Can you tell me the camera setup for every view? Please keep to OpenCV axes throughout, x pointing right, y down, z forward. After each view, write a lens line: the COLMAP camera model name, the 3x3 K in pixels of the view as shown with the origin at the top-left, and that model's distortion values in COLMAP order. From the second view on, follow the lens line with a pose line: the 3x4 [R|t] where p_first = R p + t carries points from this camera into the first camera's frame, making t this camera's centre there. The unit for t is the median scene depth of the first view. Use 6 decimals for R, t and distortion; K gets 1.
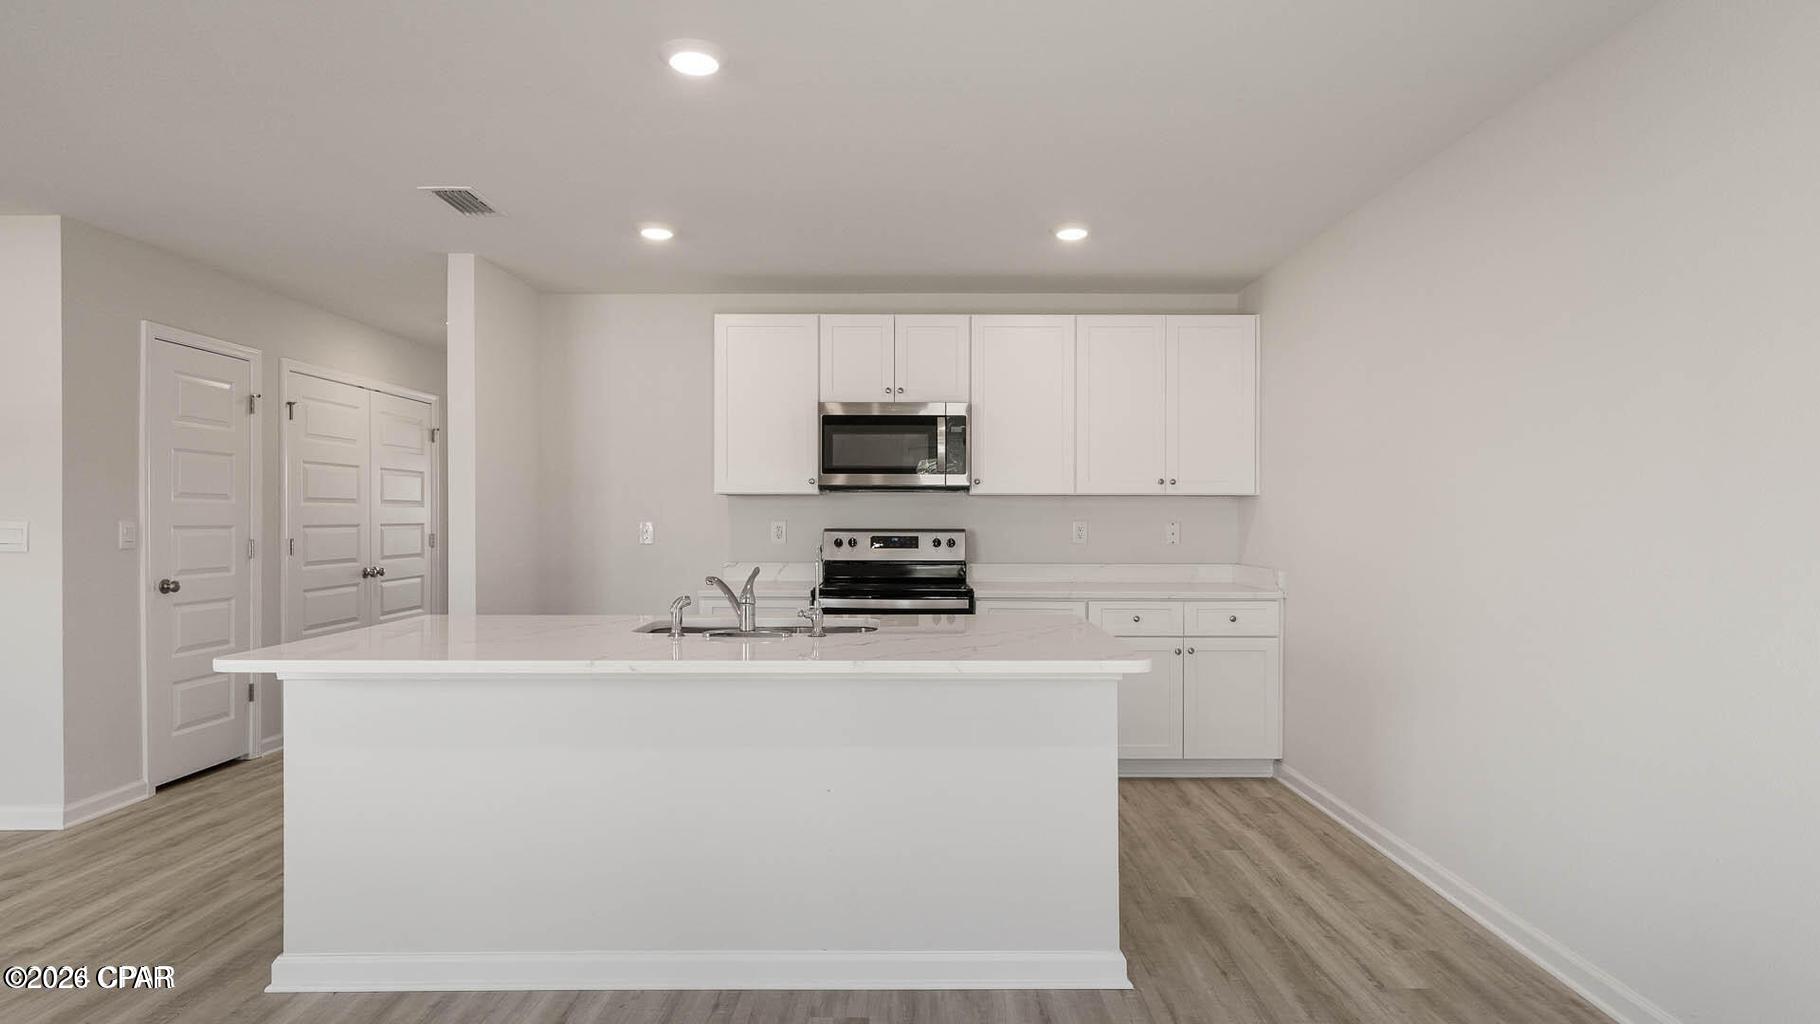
lens RADIAL K [[937.6, 0, 911.1], [0, 937.6, 521.1], [0, 0, 1]] dist [0.002455, 0.000701]
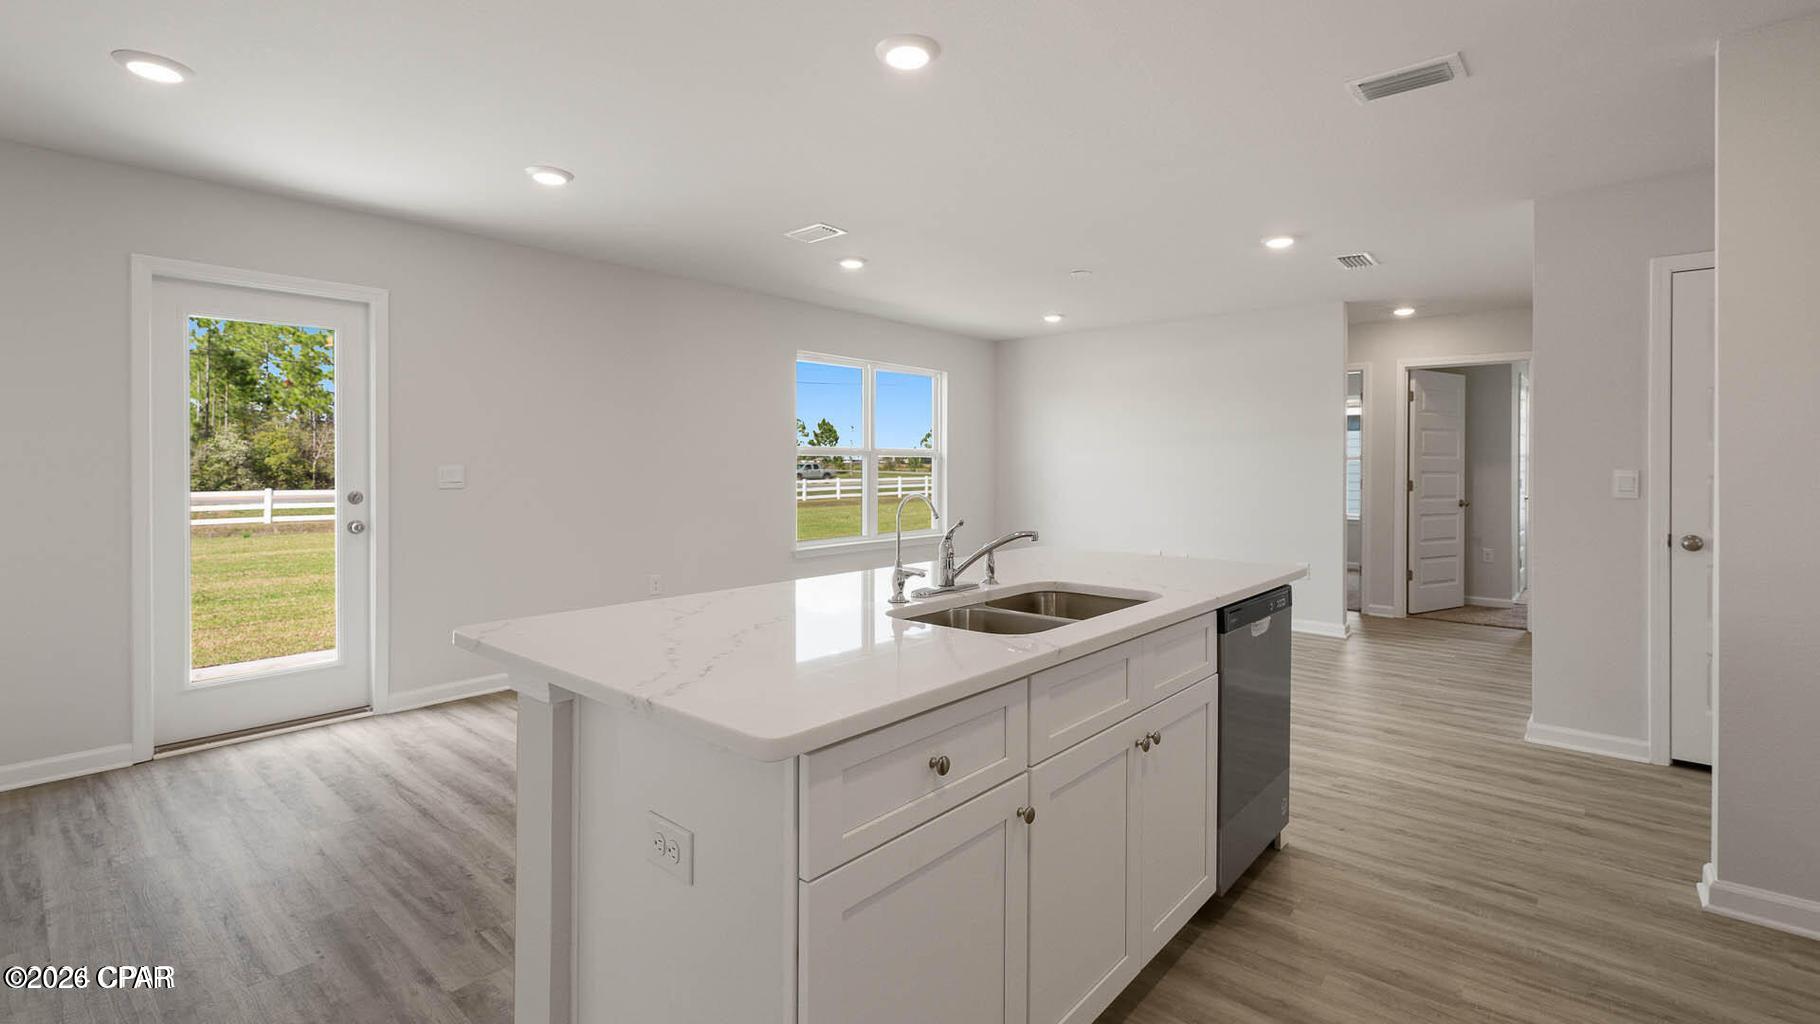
lens RADIAL K [[803.5, 0, 922.5], [0, 803.5, 466.0], [0, 0, 1]] dist [0.001780, 0.000039]
pose [[-0.653272, -0.002413, -0.757120, 0.275448], [-0.006405, 0.999977, 0.002339, -0.001361], [0.757096, 0.006377, -0.653272, 0.958252]]
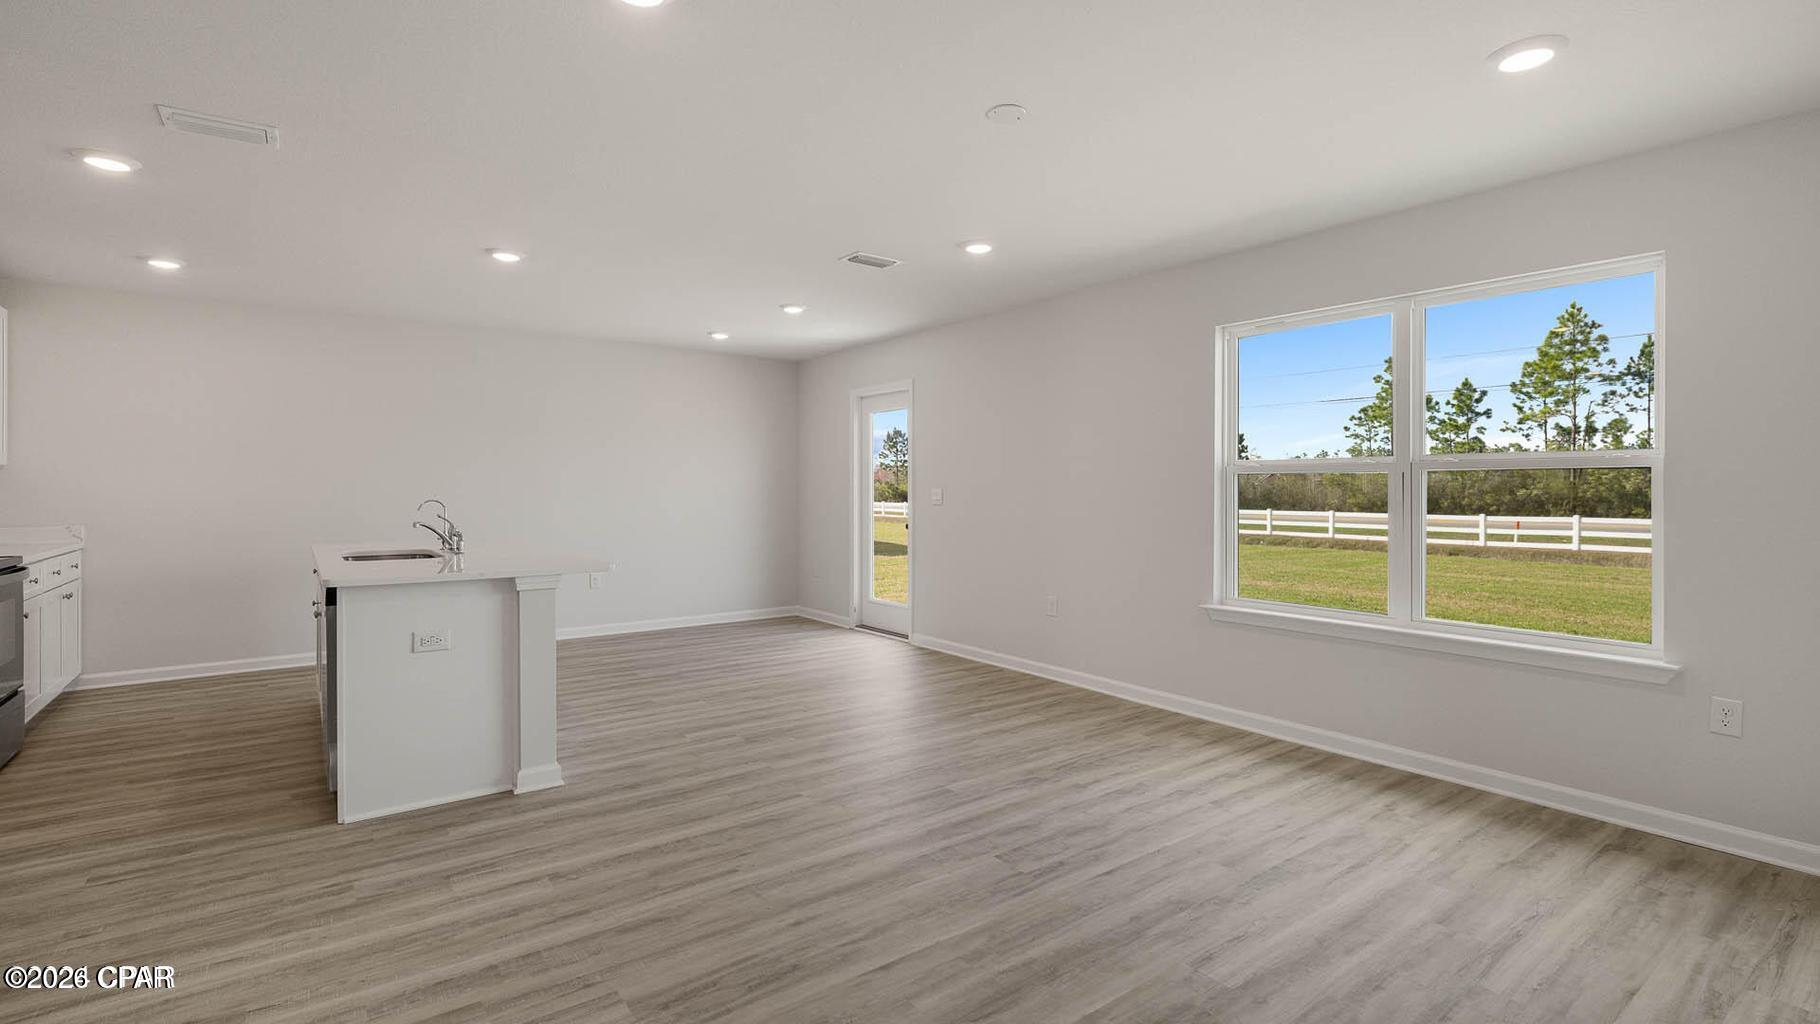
lens RADIAL K [[821.3, 0, 914.3], [0, 821.3, 504.2], [0, 0, 1]] dist [0.000715, 0.000212]
pose [[-0.602328, -0.016981, 0.798068, -1.253751], [0.001711, 0.999744, 0.022563, -0.002204], [-0.798247, 0.014956, -0.602145, 0.792749]]
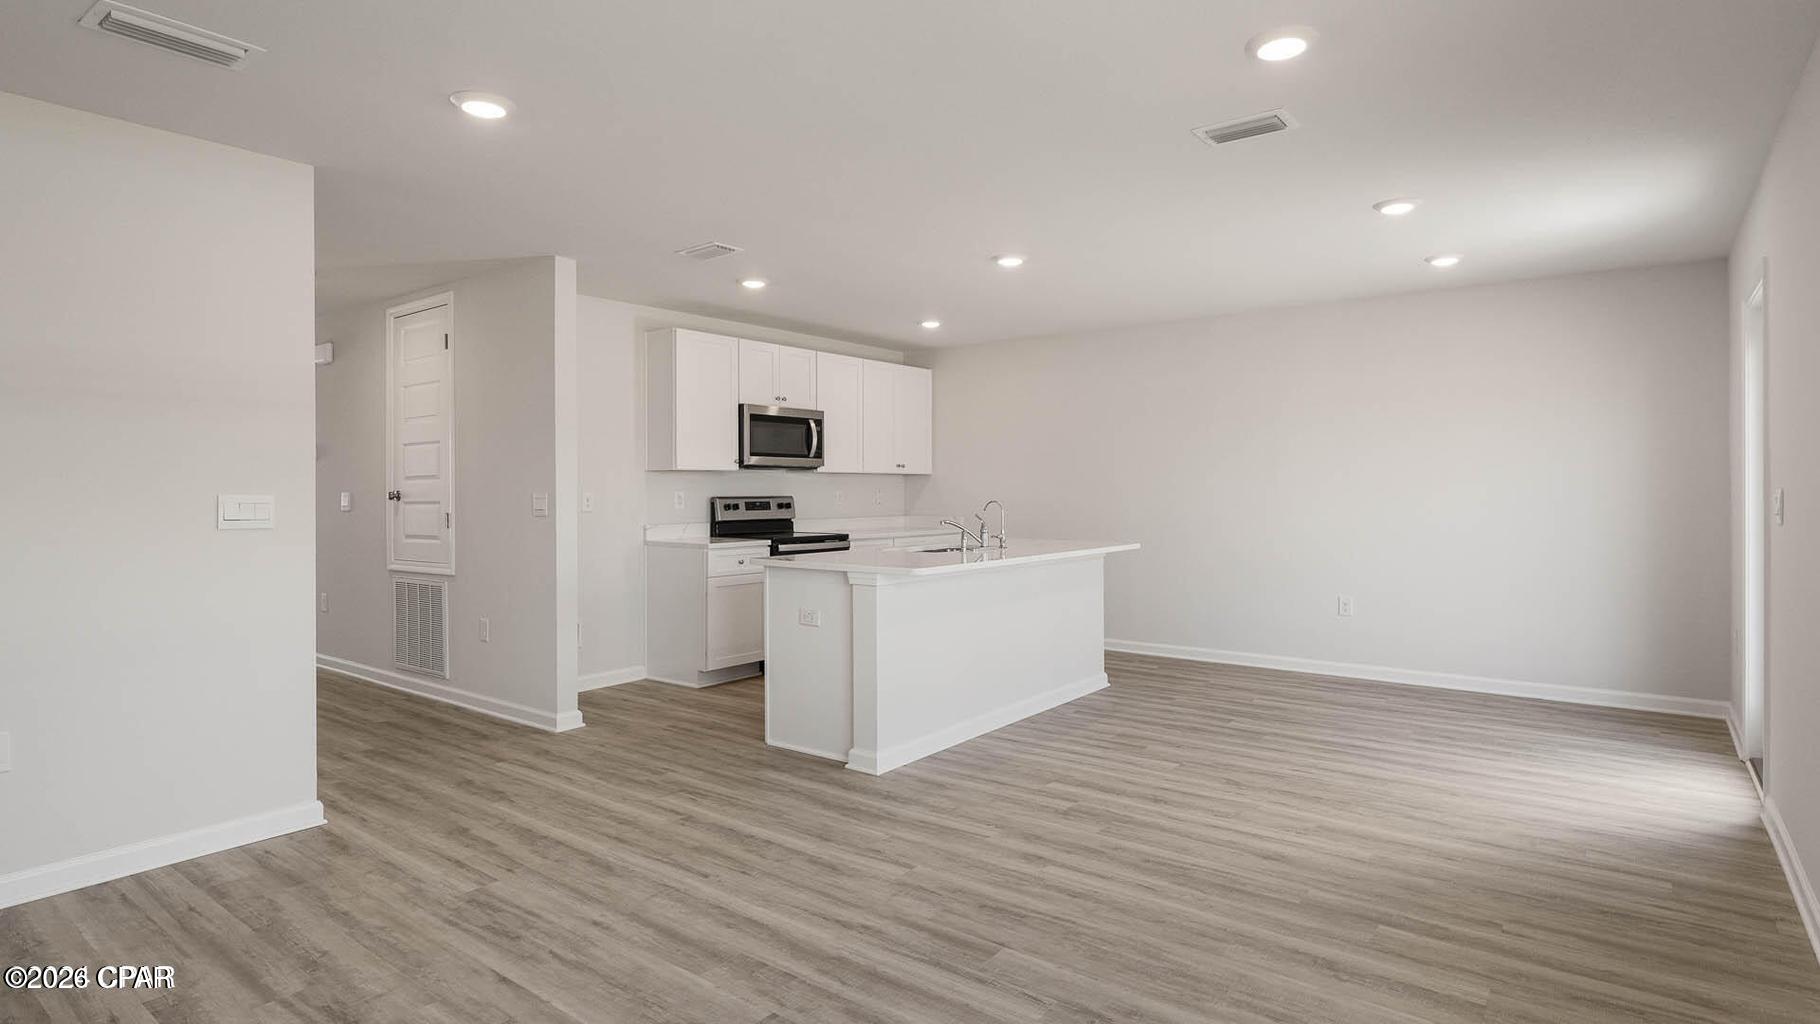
lens RADIAL K [[947.1, 0, 919.7], [0, 947.1, 491.4], [0, 0, 1]] dist [0.001920, 0.000213]
pose [[0.605027, -0.006463, 0.796179, -1.146855], [0.007195, 0.999971, 0.002649, -0.001065], [-0.796172, 0.004126, 0.605056, -0.040047]]
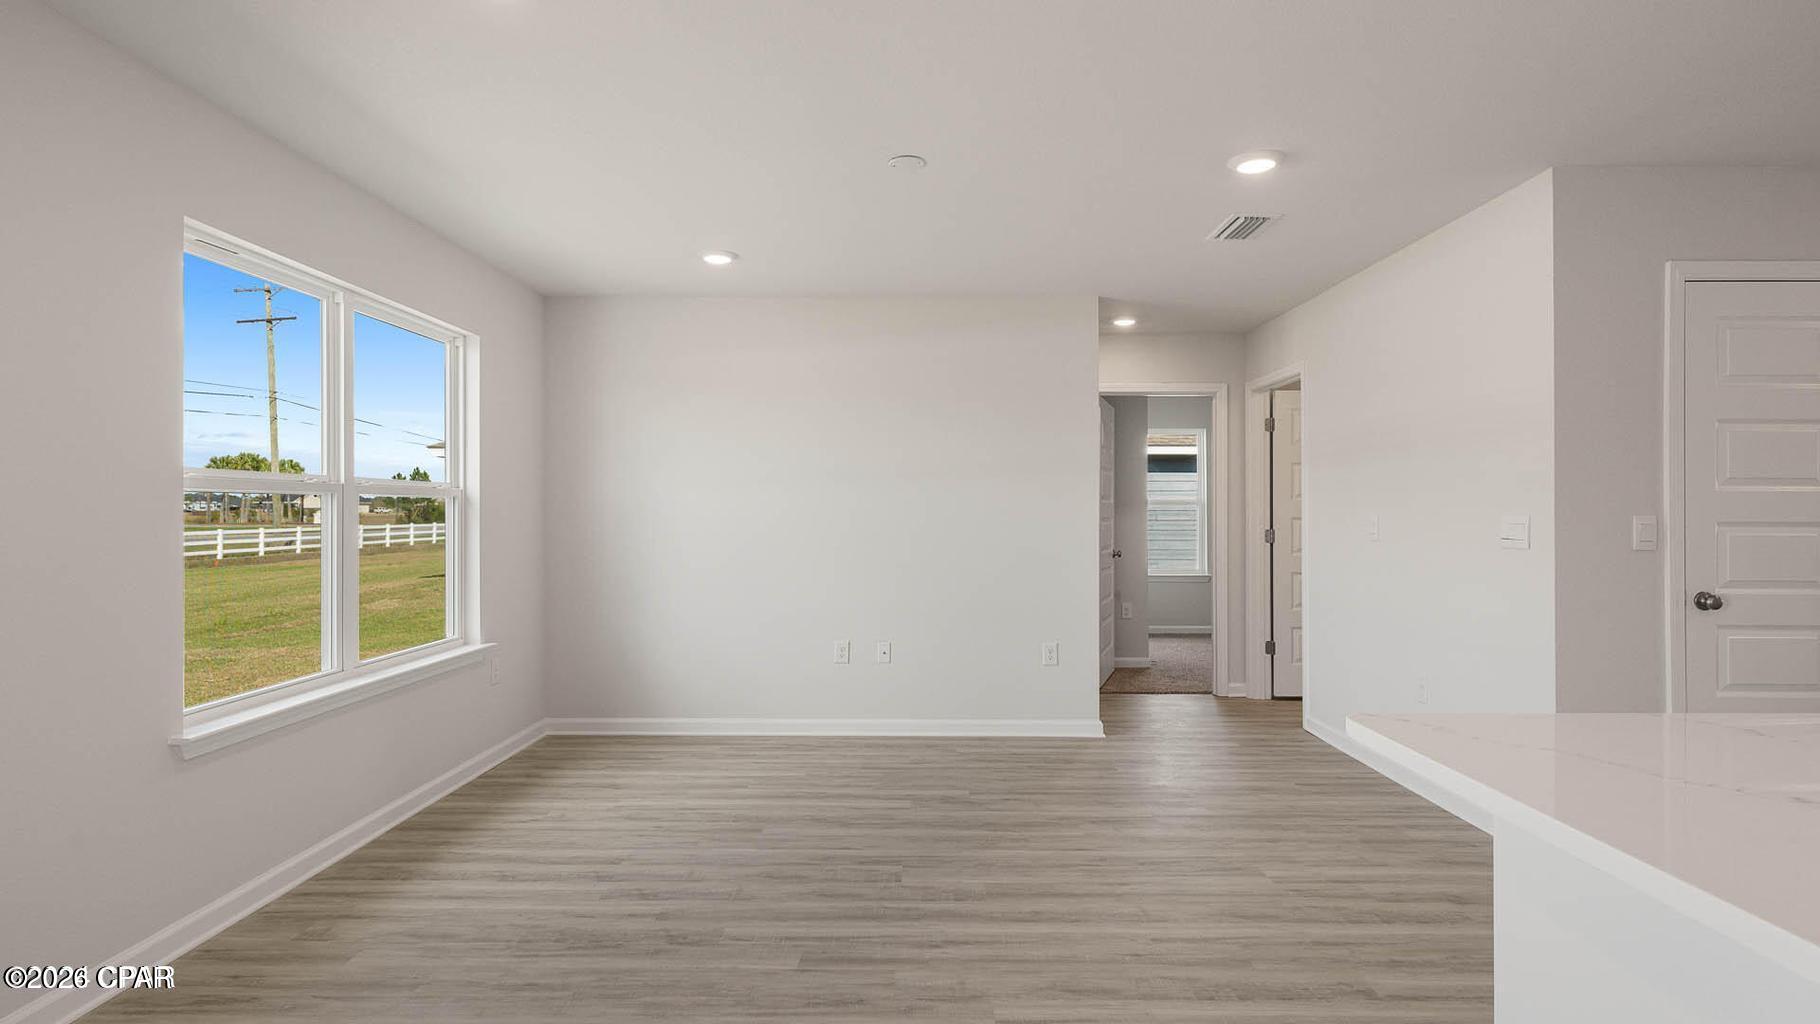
lens RADIAL K [[925.1, 0, 910.0], [0, 925.1, 512.0], [0, 0, 1]] dist [-0.001479, -0.000730]
pose [[-0.010240, -0.001819, -0.999946, -0.033234], [-0.002424, 0.999995, -0.001795, -0.000274], [0.999945, 0.002405, -0.010244, 0.364611]]
